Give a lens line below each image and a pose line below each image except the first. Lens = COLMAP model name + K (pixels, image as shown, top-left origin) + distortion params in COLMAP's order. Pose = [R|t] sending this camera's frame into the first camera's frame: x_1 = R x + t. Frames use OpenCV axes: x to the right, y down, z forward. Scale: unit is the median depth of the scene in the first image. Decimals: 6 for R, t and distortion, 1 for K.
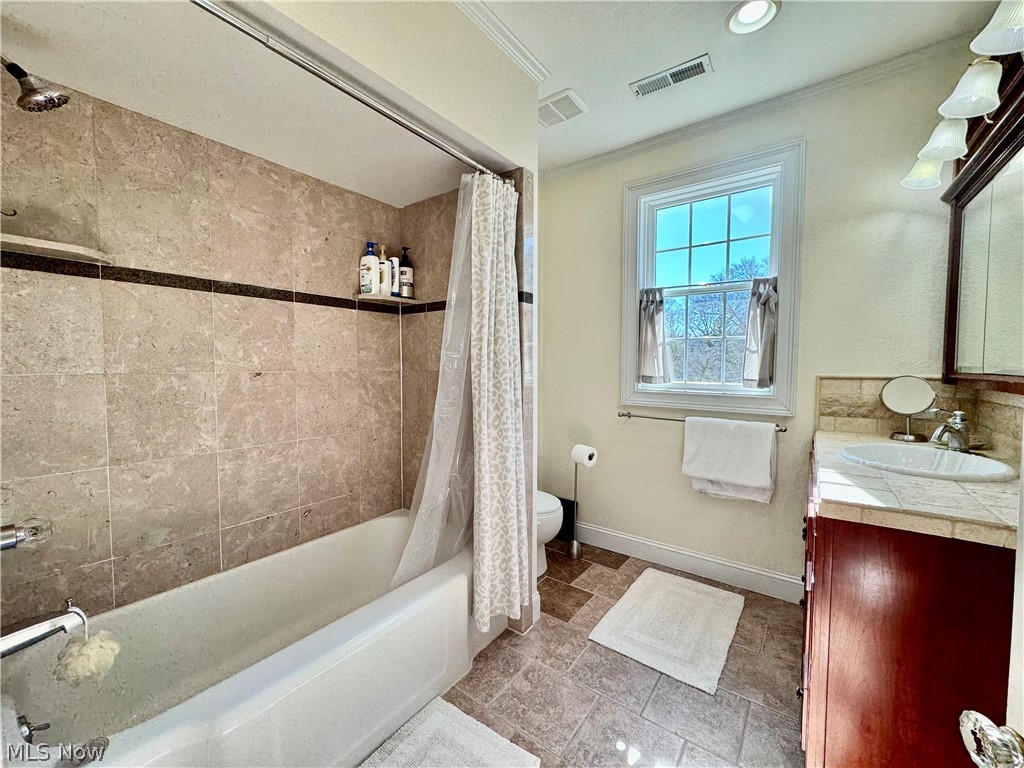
lens RADIAL K [[413.8, 0, 512.0], [0, 413.8, 384.0], [0, 0, 1]] dist [-0.001640, 0.000035]
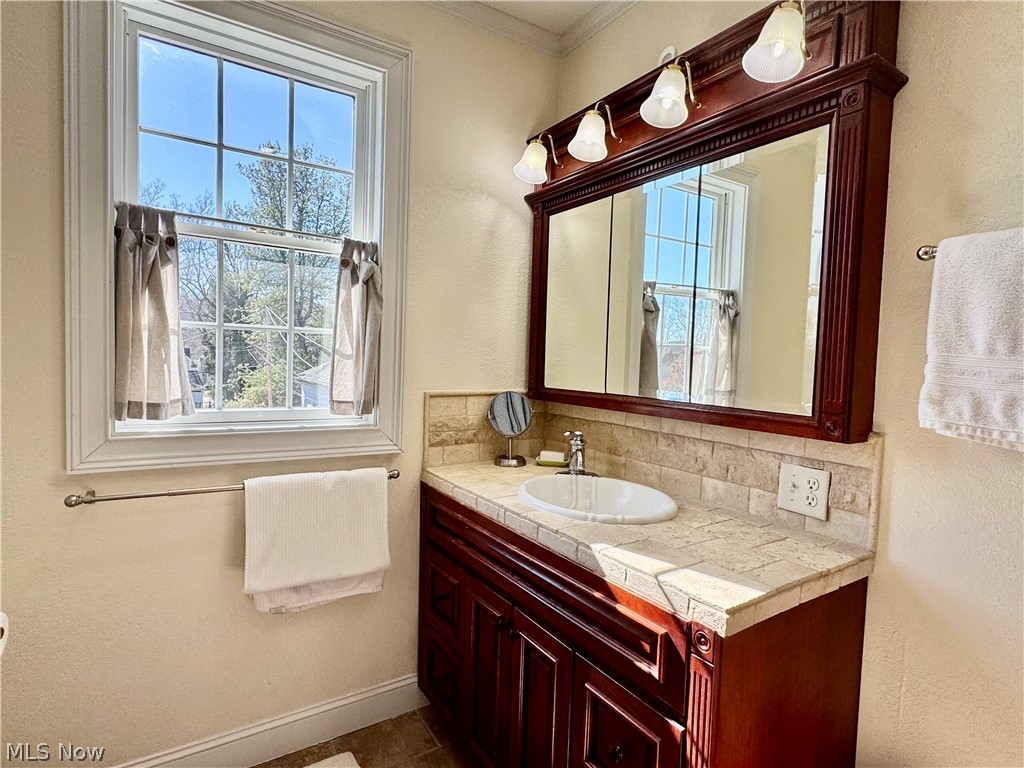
lens RADIAL K [[530.9, 0, 512.0], [0, 530.9, 384.0], [0, 0, 1]] dist [0.003614, 0.000681]
pose [[0.361490, -0.035224, 0.931710, -0.073796], [0.017948, 0.999364, 0.030818, -0.058627], [-0.932203, 0.005581, 0.361892, 0.491686]]
